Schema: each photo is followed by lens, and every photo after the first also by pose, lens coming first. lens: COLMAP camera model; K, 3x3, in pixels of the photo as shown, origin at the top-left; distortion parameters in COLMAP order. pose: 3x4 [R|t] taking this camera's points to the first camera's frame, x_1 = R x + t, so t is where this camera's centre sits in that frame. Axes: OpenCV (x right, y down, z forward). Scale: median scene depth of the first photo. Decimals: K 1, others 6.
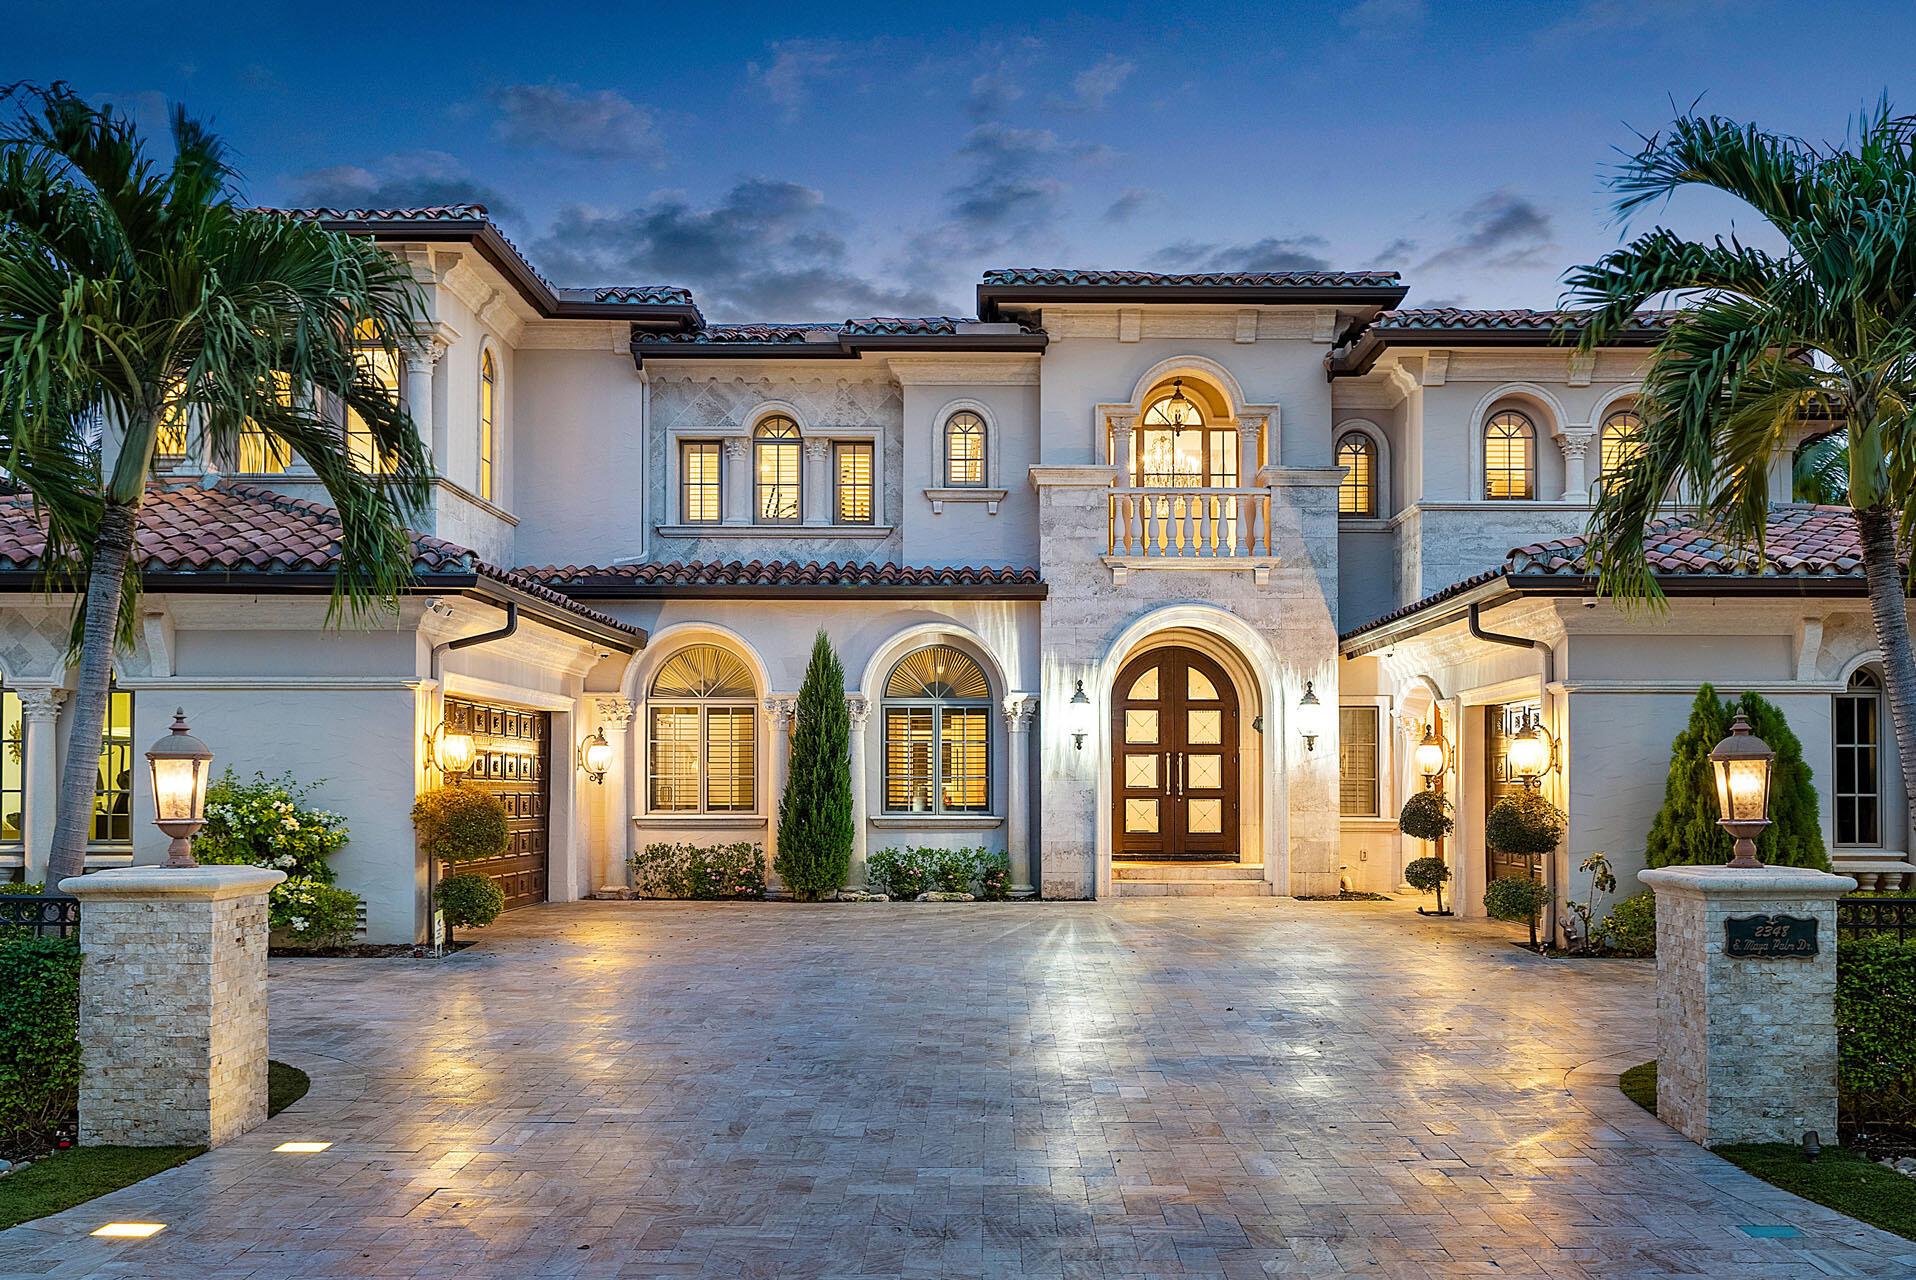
lens RADIAL K [[1634.0, 0, 1003.4], [0, 1634.0, 745.6], [0, 0, 1]] dist [0.012046, -0.004645]
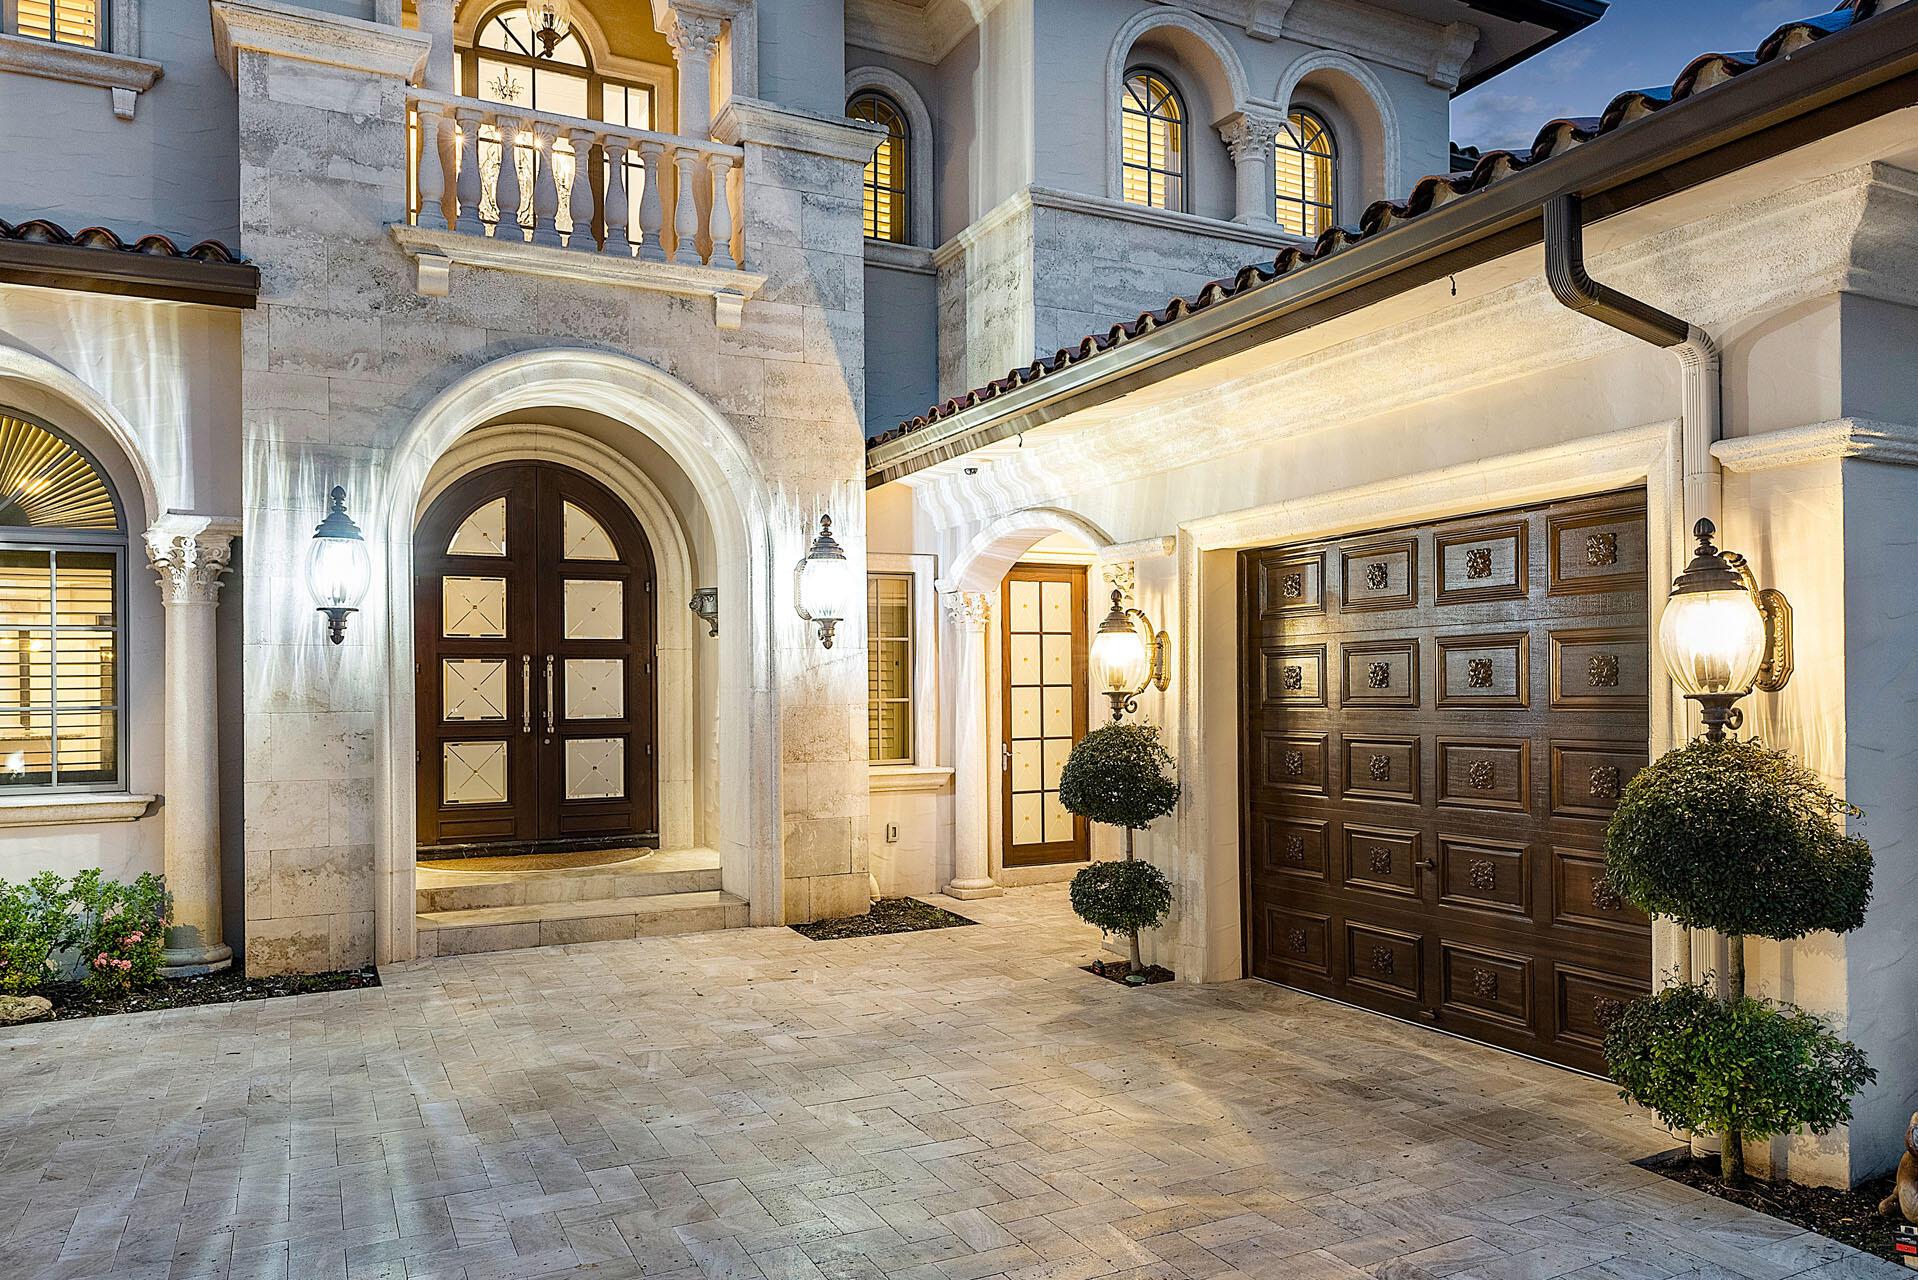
lens RADIAL K [[1338.4, 0, 984.0], [0, 1338.4, 669.7], [0, 0, 1]] dist [-0.000092, 0.000871]
pose [[0.889888, -0.003537, 0.456166, 0.036279], [0.001299, 0.999986, 0.005221, 0.007879], [-0.456178, -0.004053, 0.889879, 0.584865]]
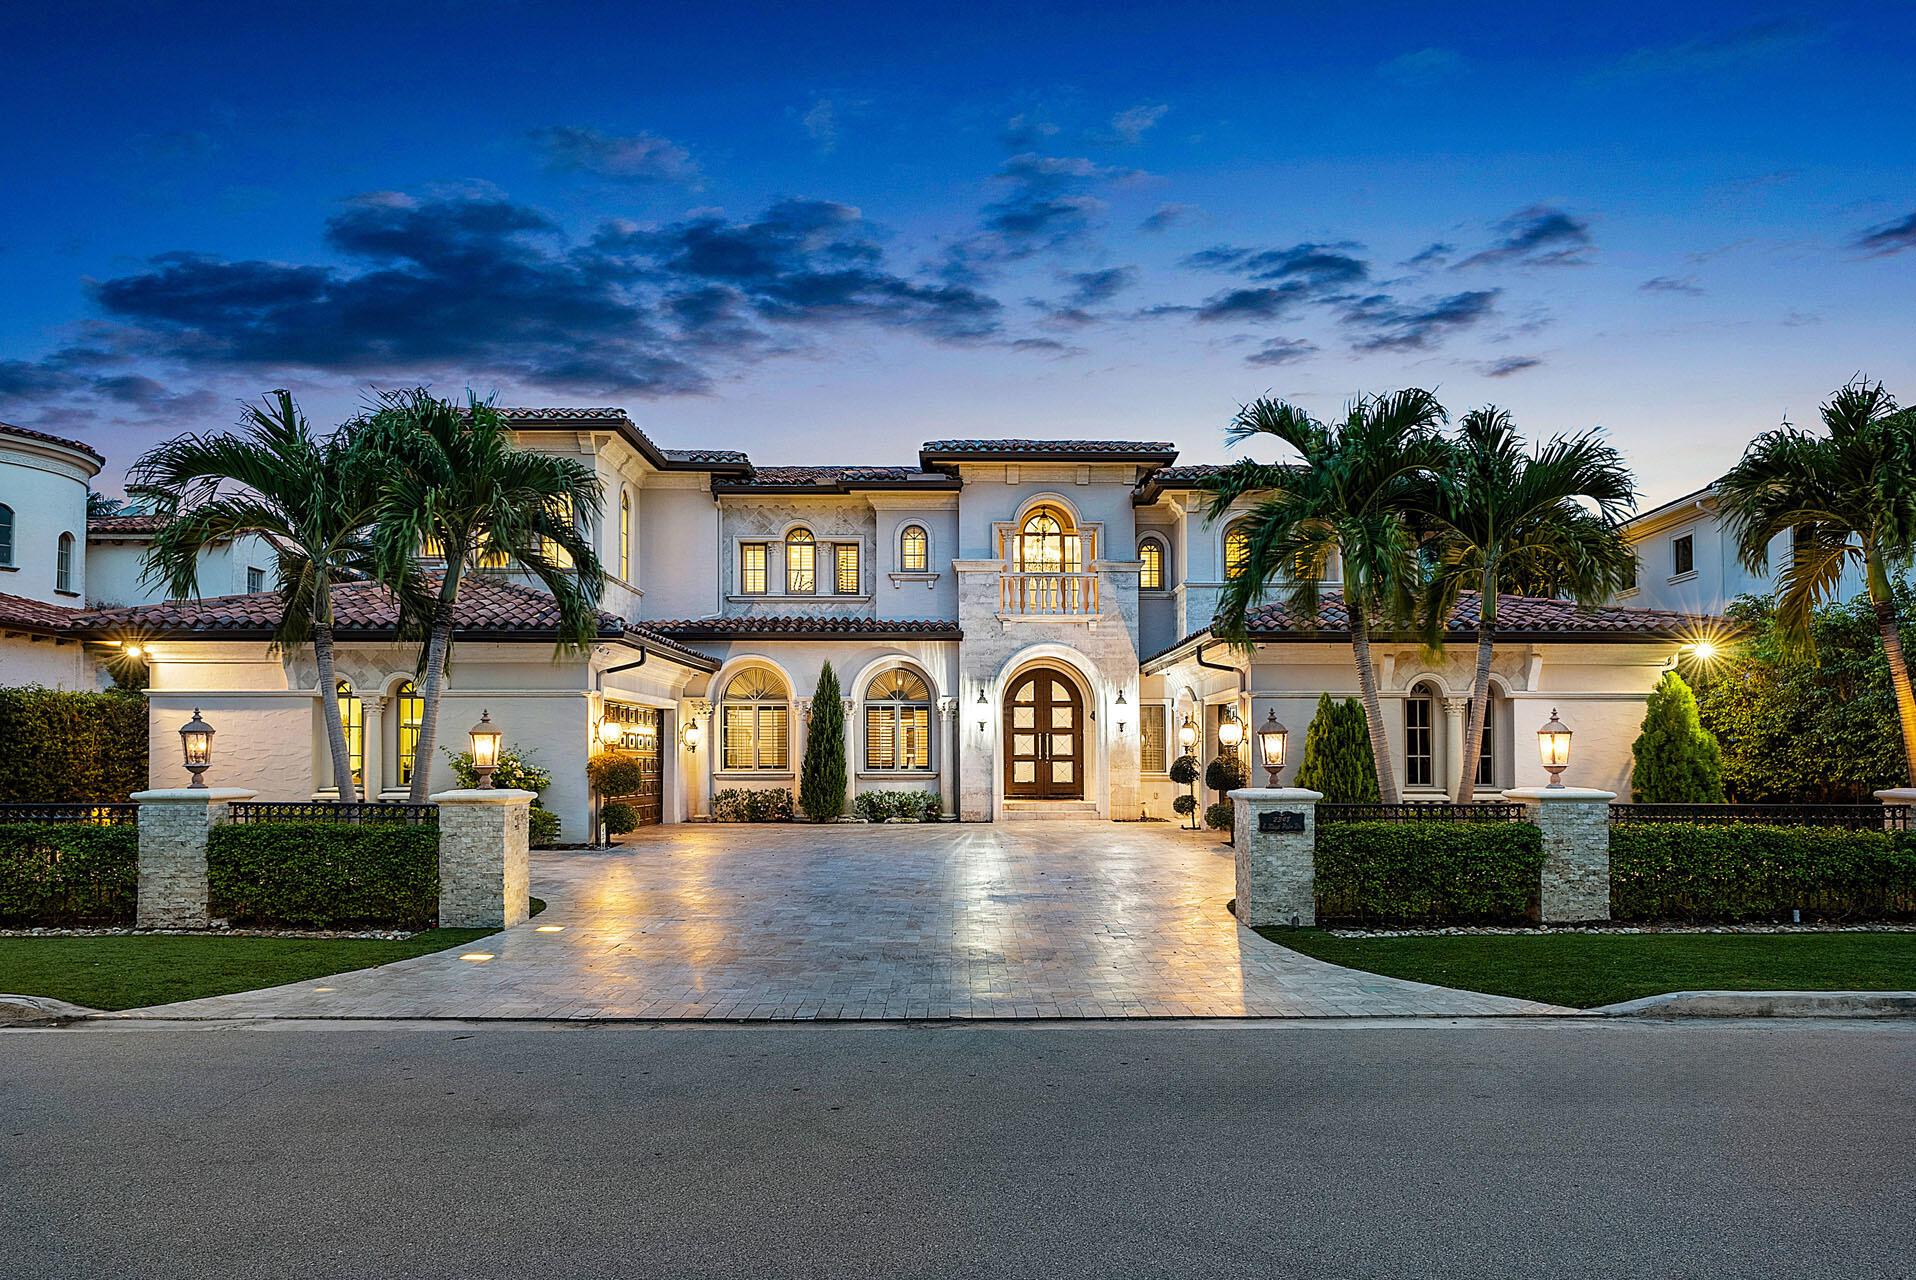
lens RADIAL K [[1119.6, 0, 967.3], [0, 1119.6, 744.4], [0, 0, 1]] dist [-0.002139, 0.000814]
pose [[0.999998, -0.001637, 0.000805, 0.029838], [0.001626, 0.999916, 0.012861, 0.001073], [-0.000826, -0.012860, 0.999917, -0.133496]]
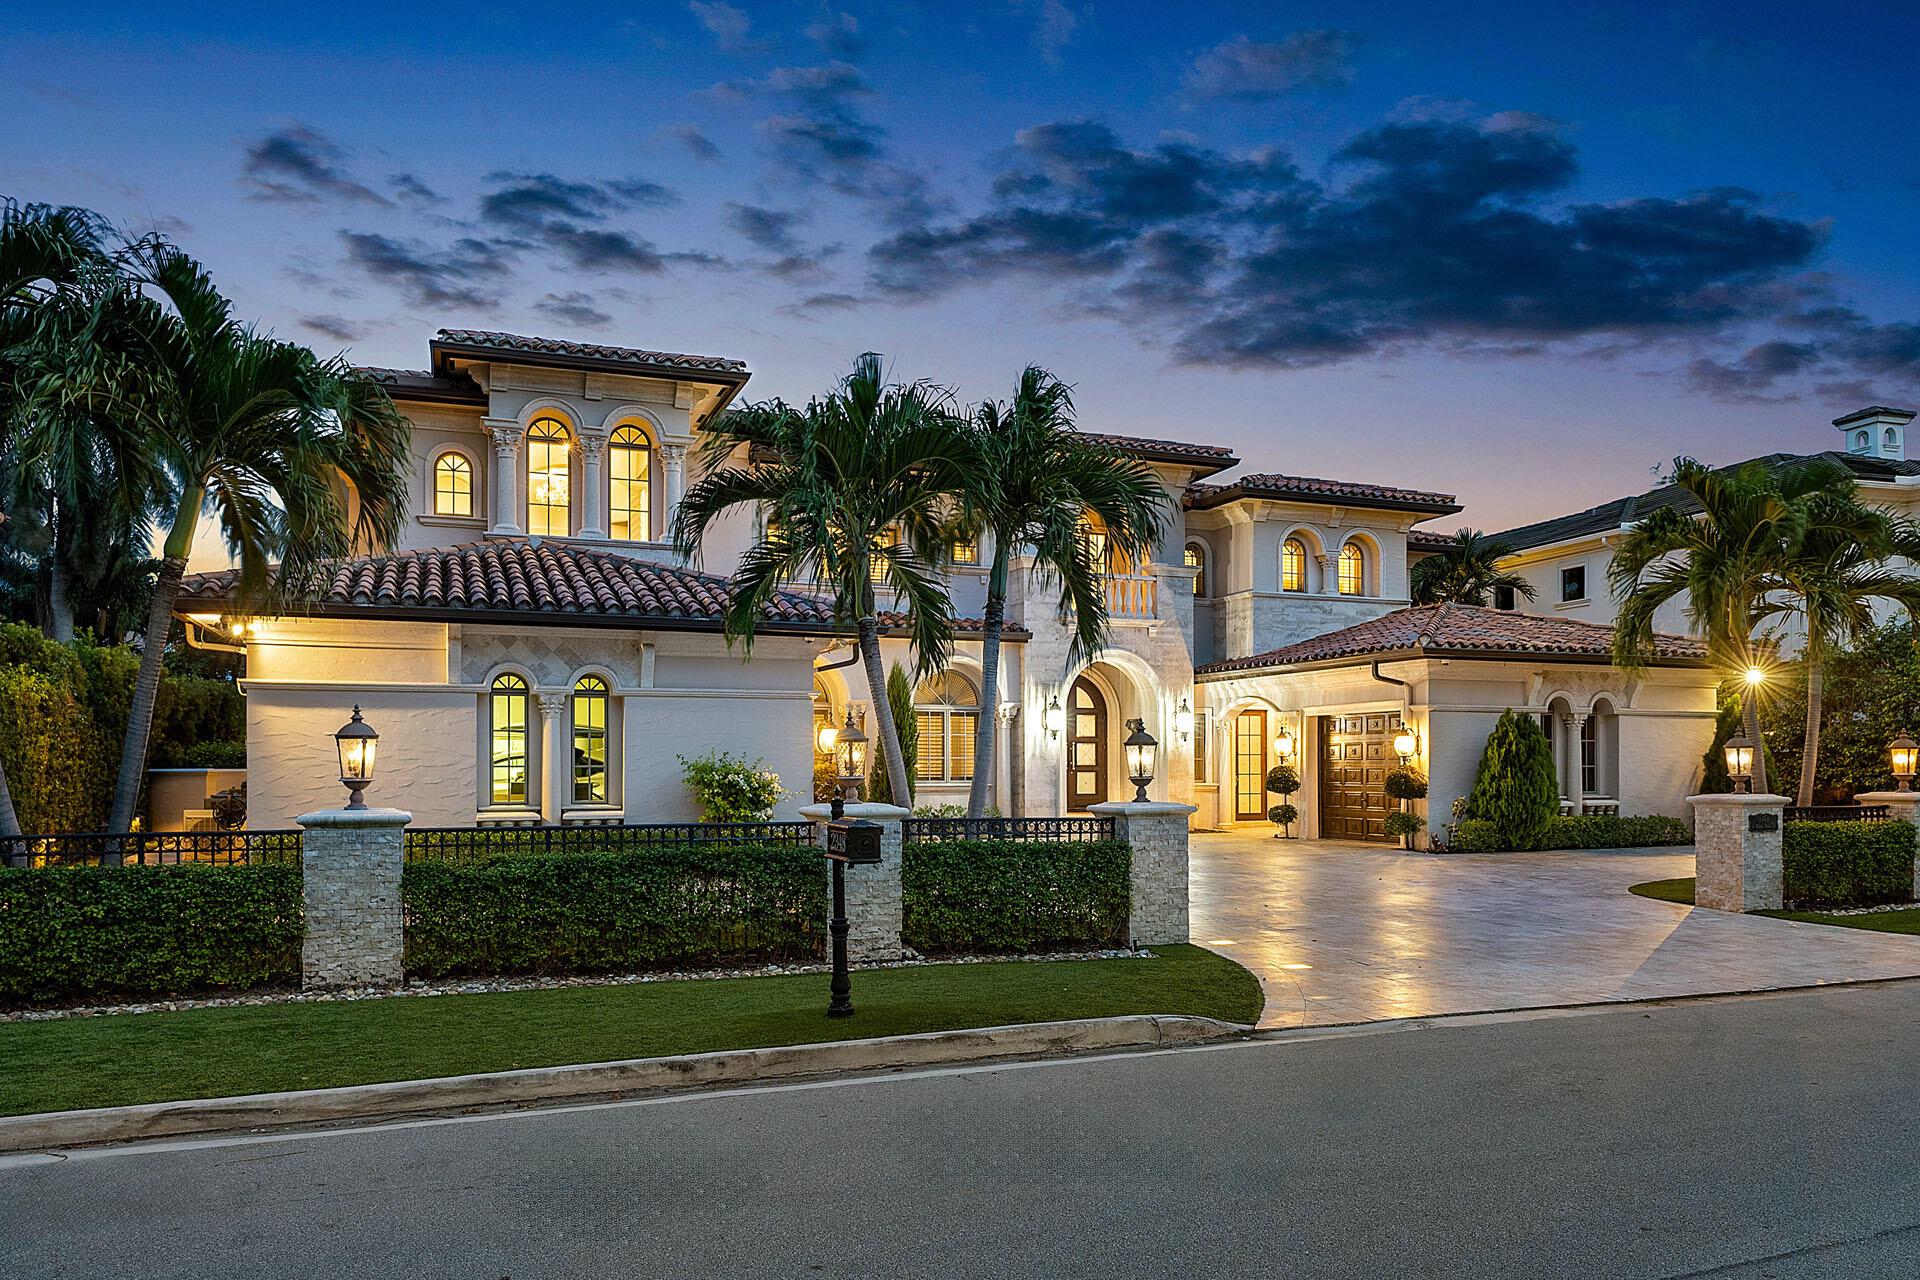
lens RADIAL K [[1309.4, 0, 963.9], [0, 1309.4, 742.2], [0, 0, 1]] dist [0.003661, -0.000003]
pose [[0.936062, 0.004157, 0.351811, -0.463473], [-0.006093, 0.999972, 0.004396, -0.000391], [-0.351782, -0.006259, 0.936061, -0.133175]]
